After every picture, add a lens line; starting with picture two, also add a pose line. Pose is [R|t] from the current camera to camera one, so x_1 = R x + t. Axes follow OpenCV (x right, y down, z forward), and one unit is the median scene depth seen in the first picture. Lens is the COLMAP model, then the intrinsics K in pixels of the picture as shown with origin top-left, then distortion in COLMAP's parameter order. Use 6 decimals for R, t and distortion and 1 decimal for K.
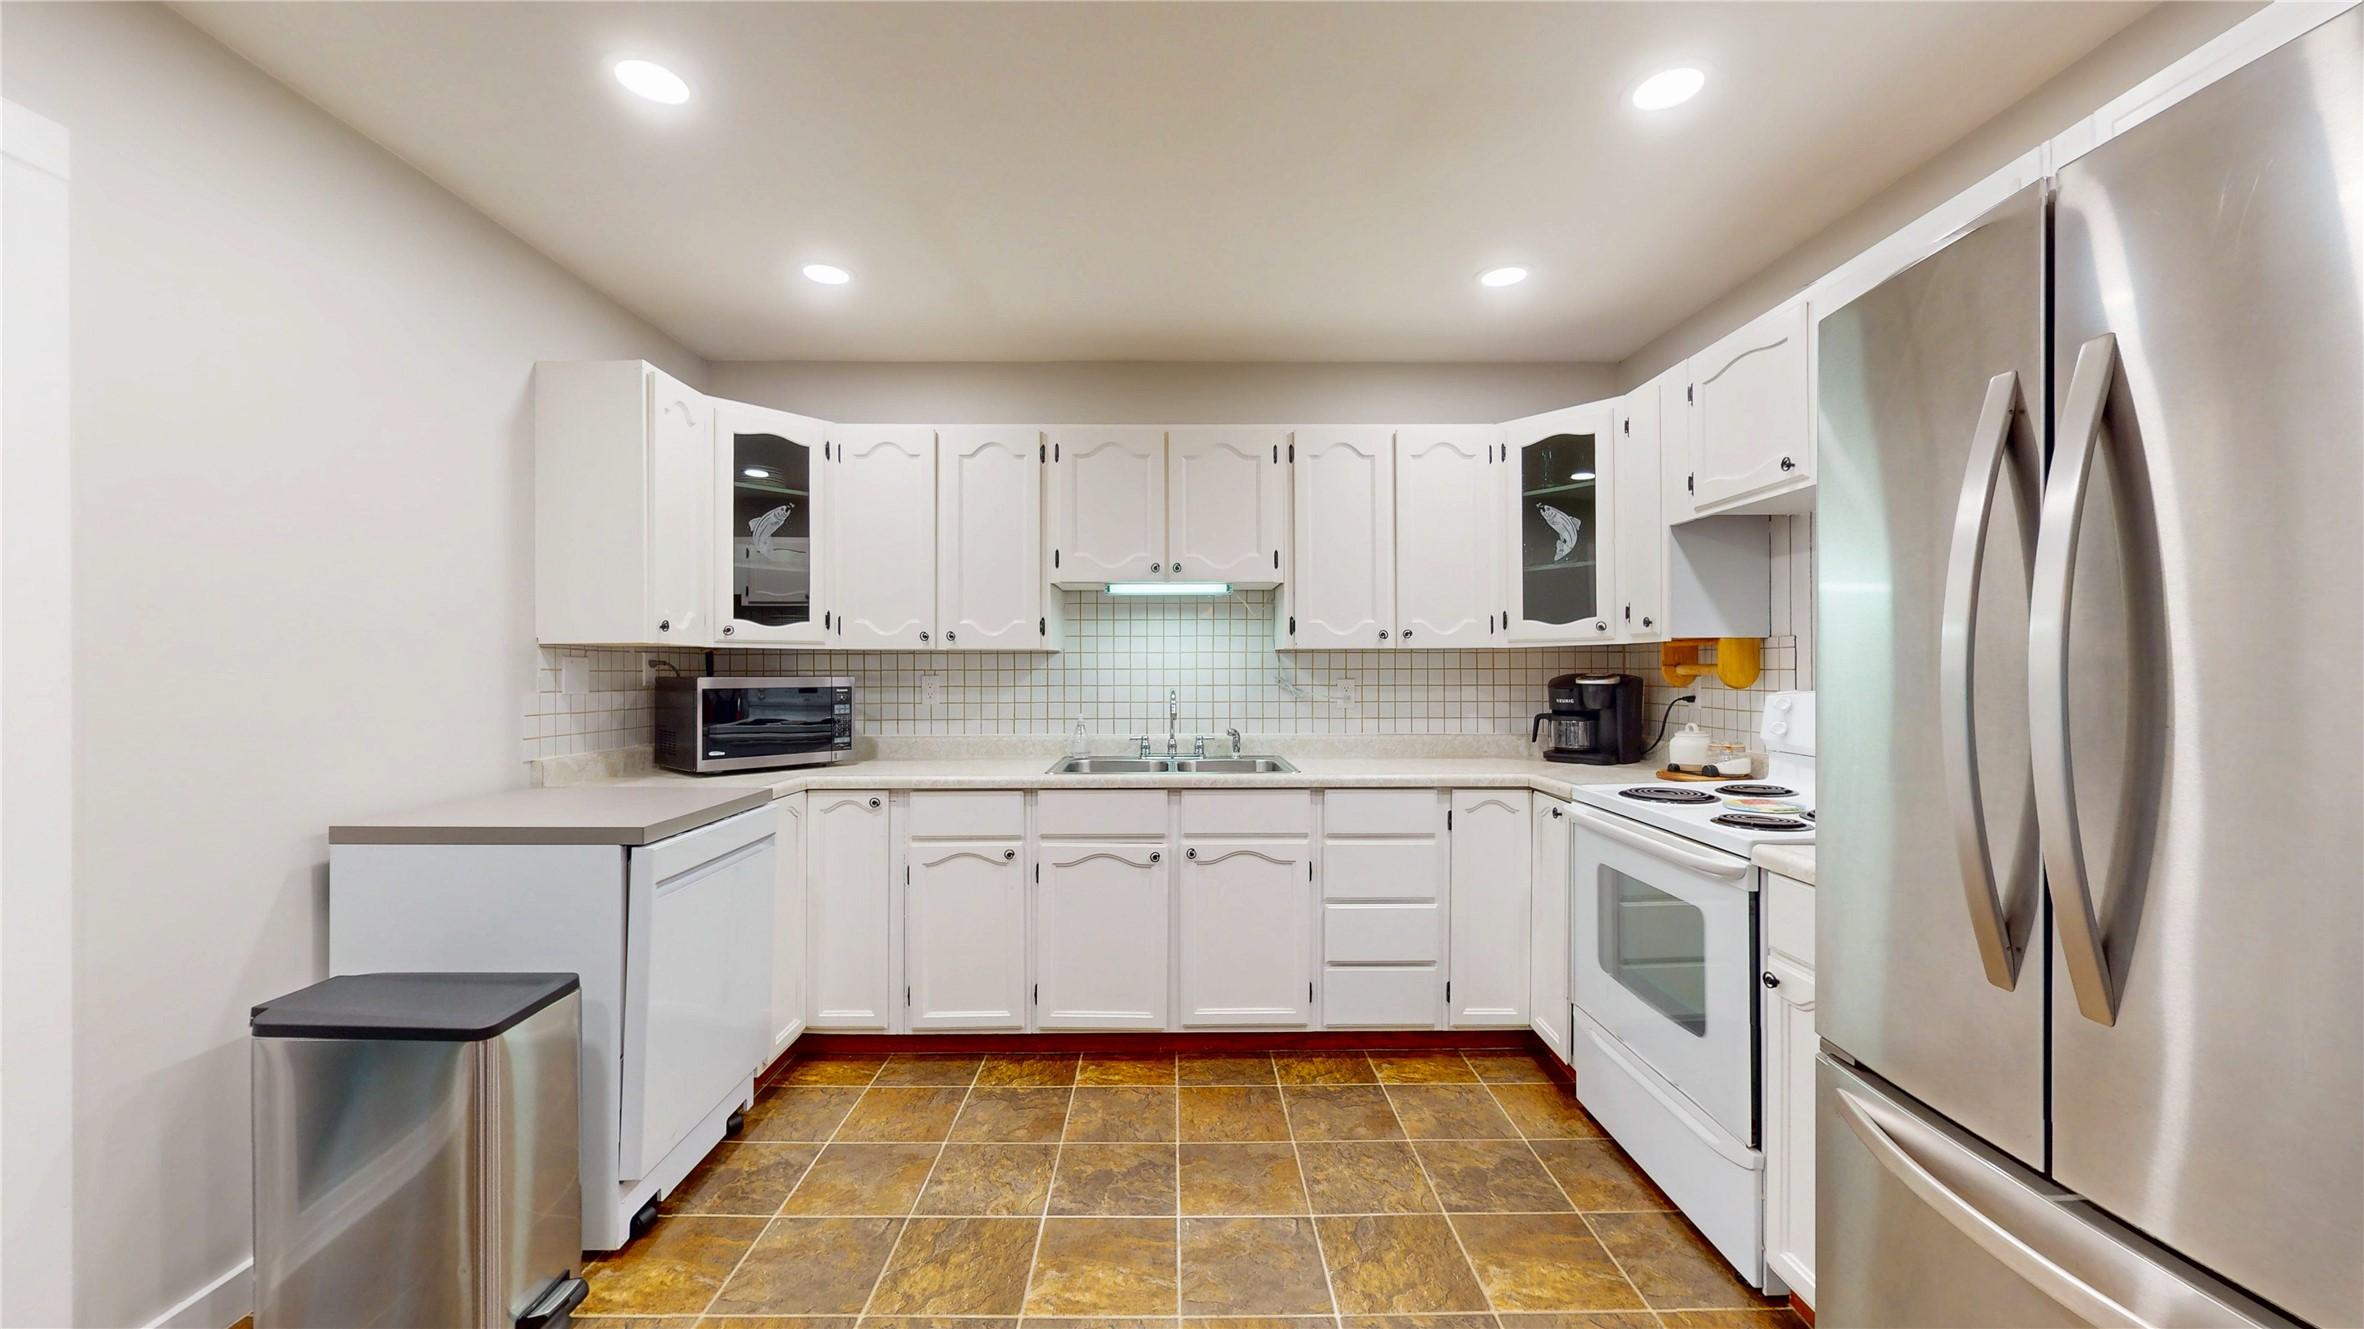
lens RADIAL K [[874.6, 0, 1182.0], [0, 874.6, 664.5], [0, 0, 1]] dist [-0.001009, -0.000082]
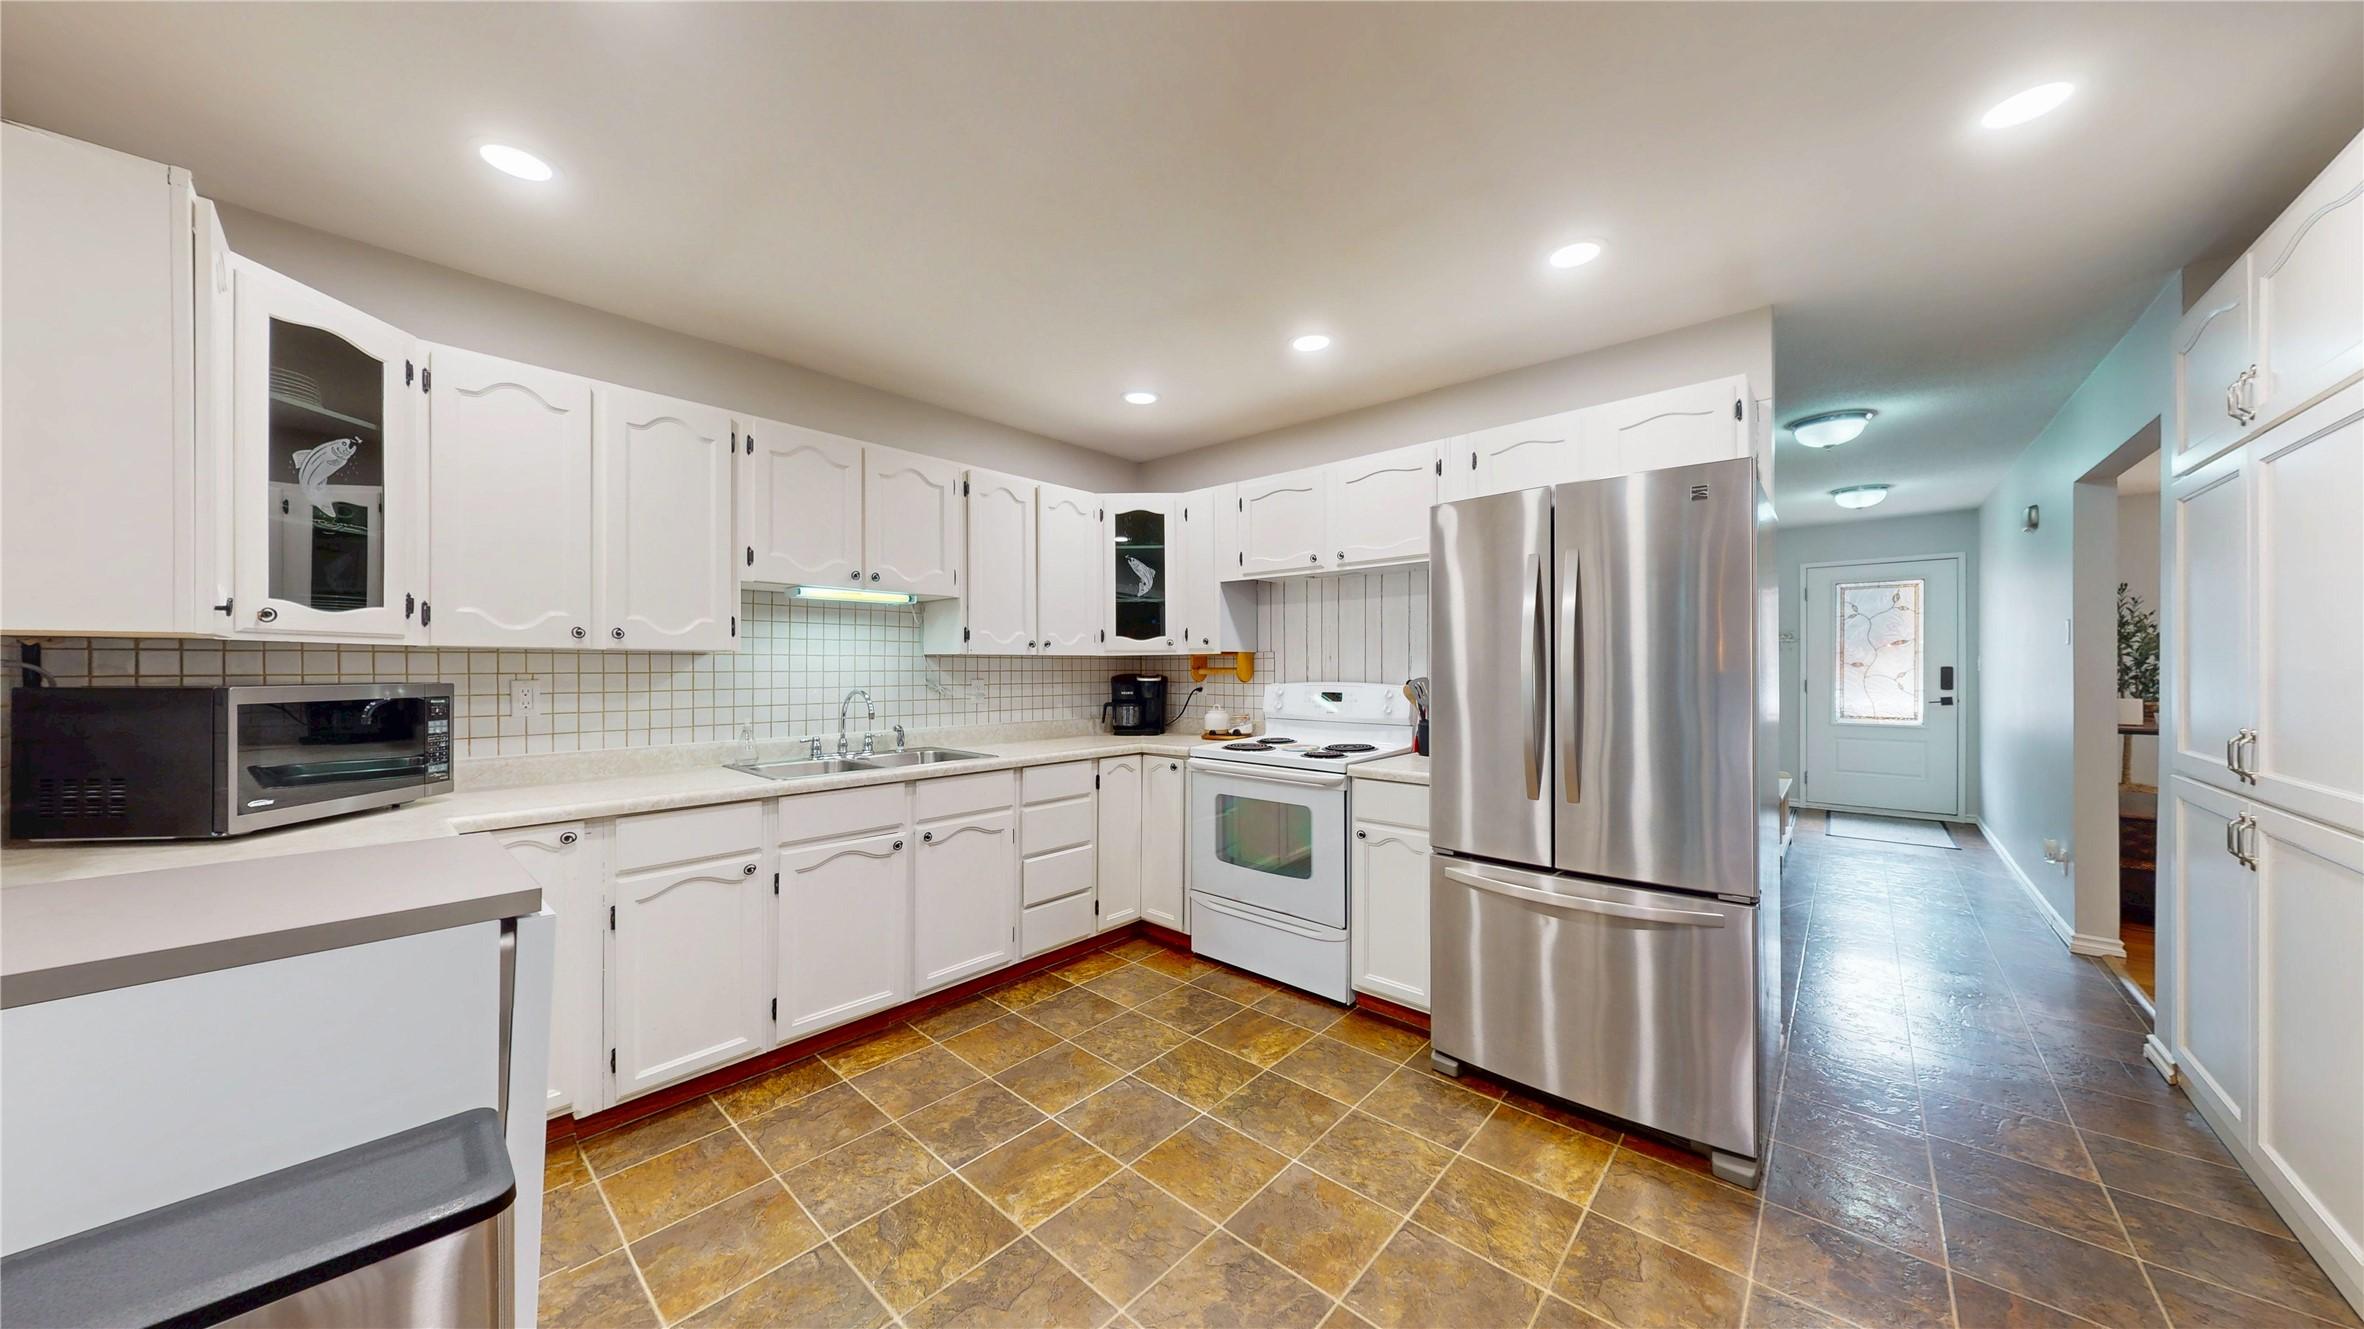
lens RADIAL K [[756.3, 0, 1182.0], [0, 756.3, 664.5], [0, 0, 1]] dist [-0.001141, -0.000098]
pose [[0.671655, 0.004265, 0.740851, -0.457753], [-0.003546, 0.999990, -0.002542, -0.002535], [-0.740855, -0.000920, 0.671664, 0.102207]]
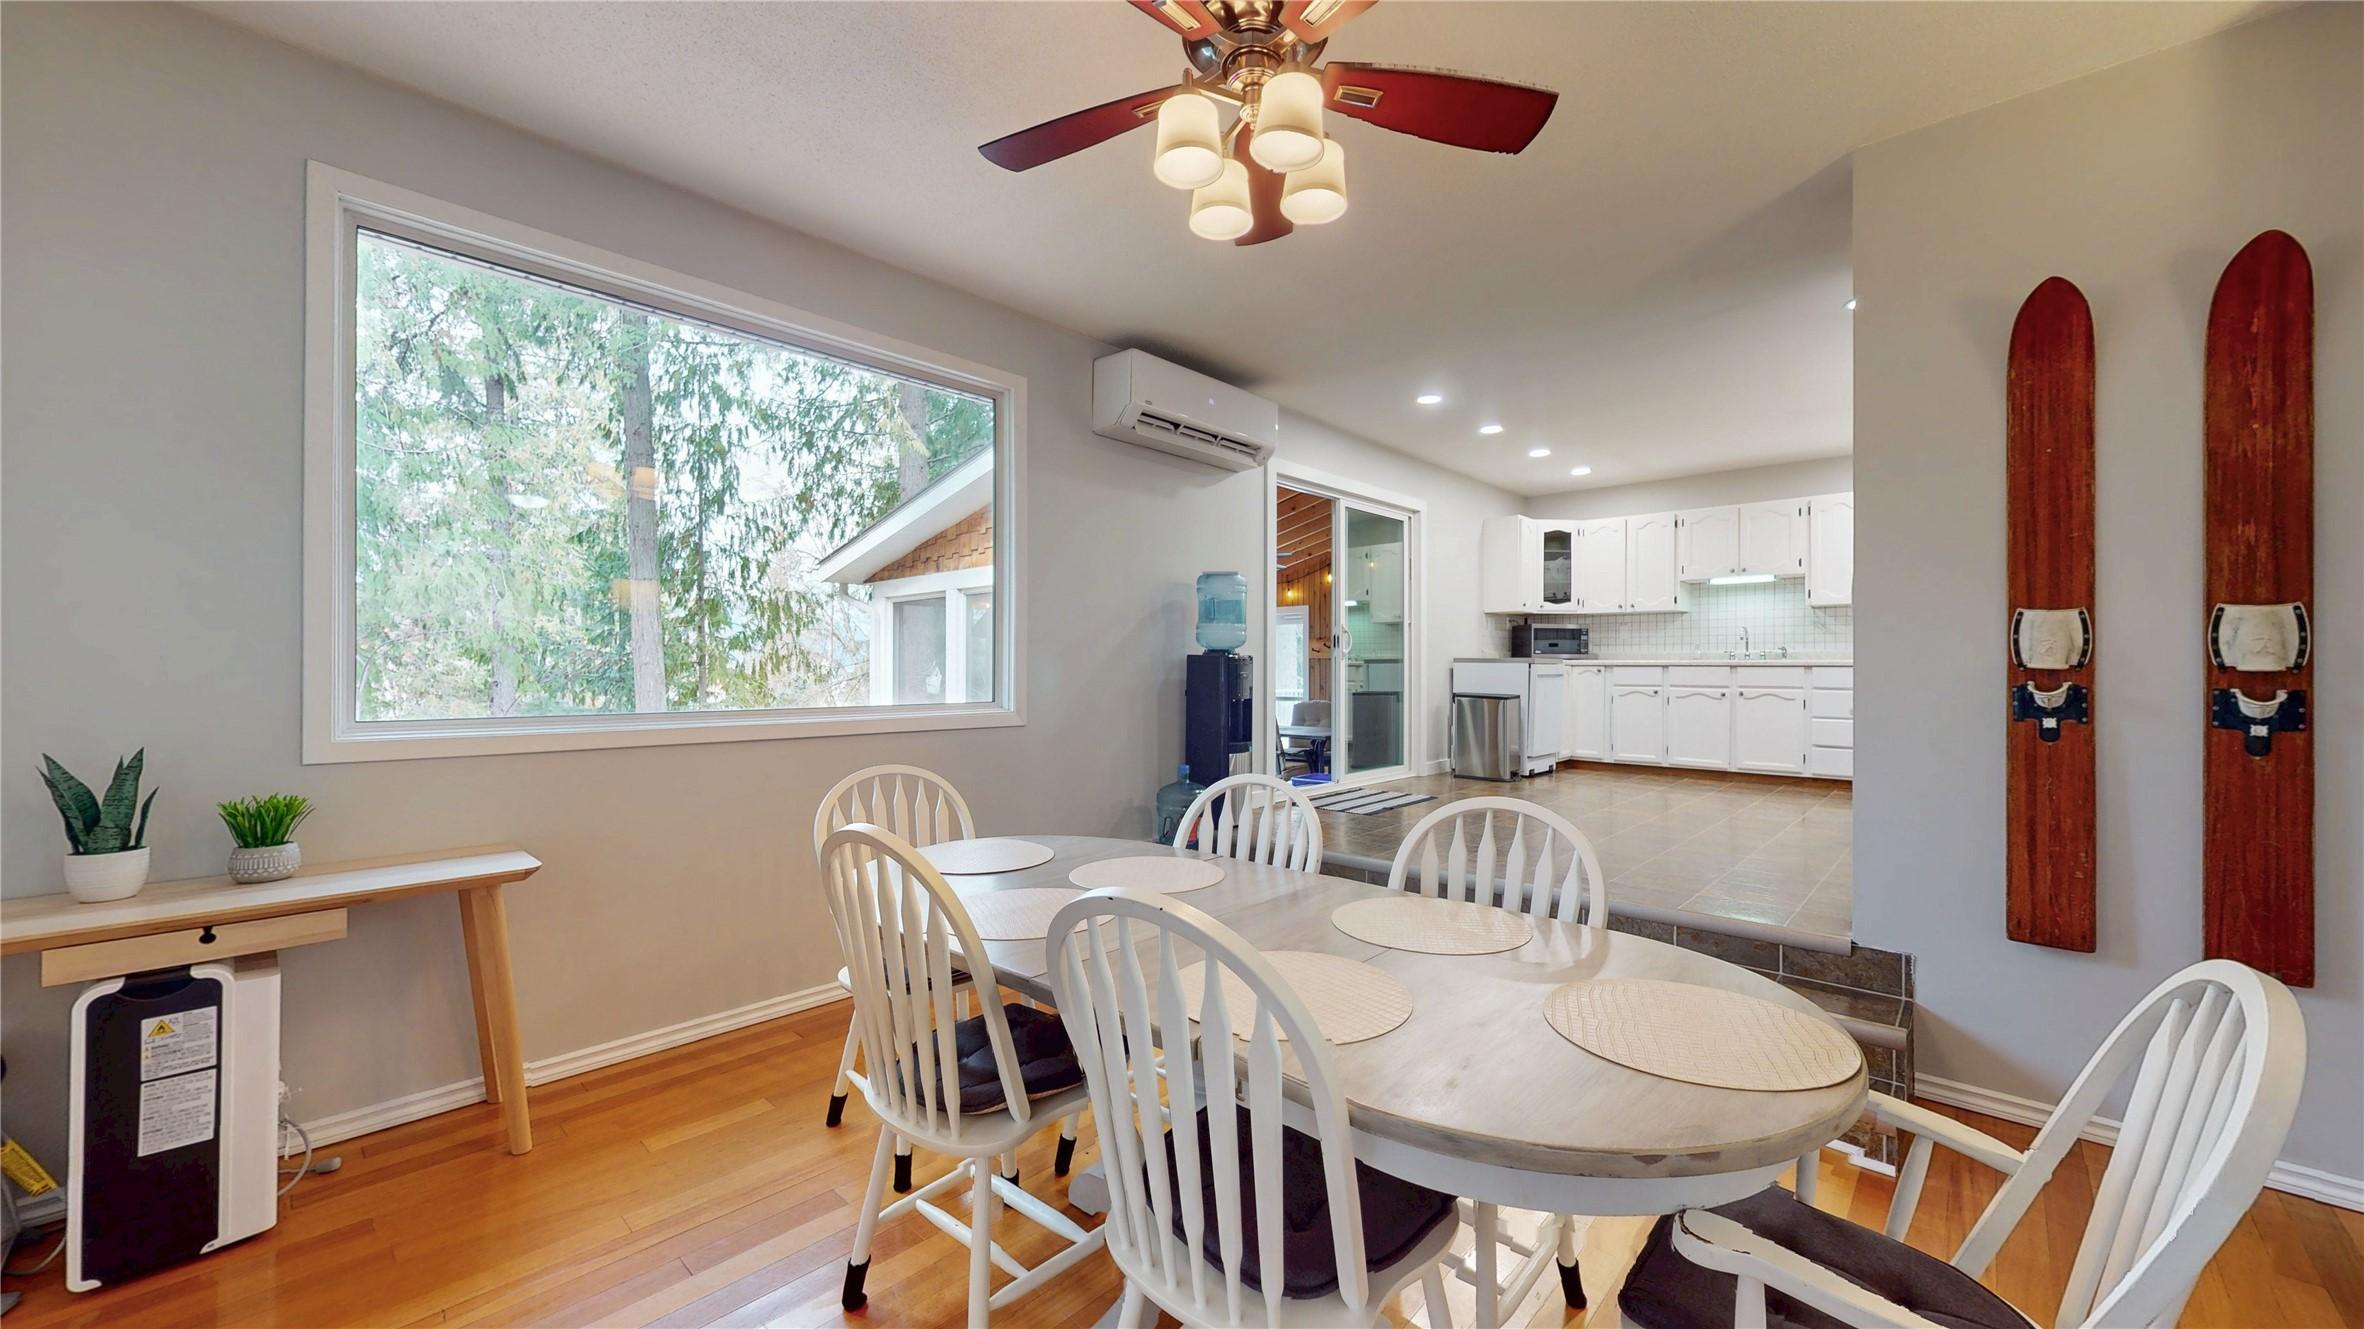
lens RADIAL K [[874.6, 0, 1182.0], [0, 874.6, 664.5], [0, 0, 1]] dist [-0.001009, -0.000082]
pose [[0.722017, 0.003674, -0.691865, 0.510310], [-0.001277, 0.999991, 0.003978, 0.121941], [0.691874, -0.001989, 0.722016, -1.600757]]
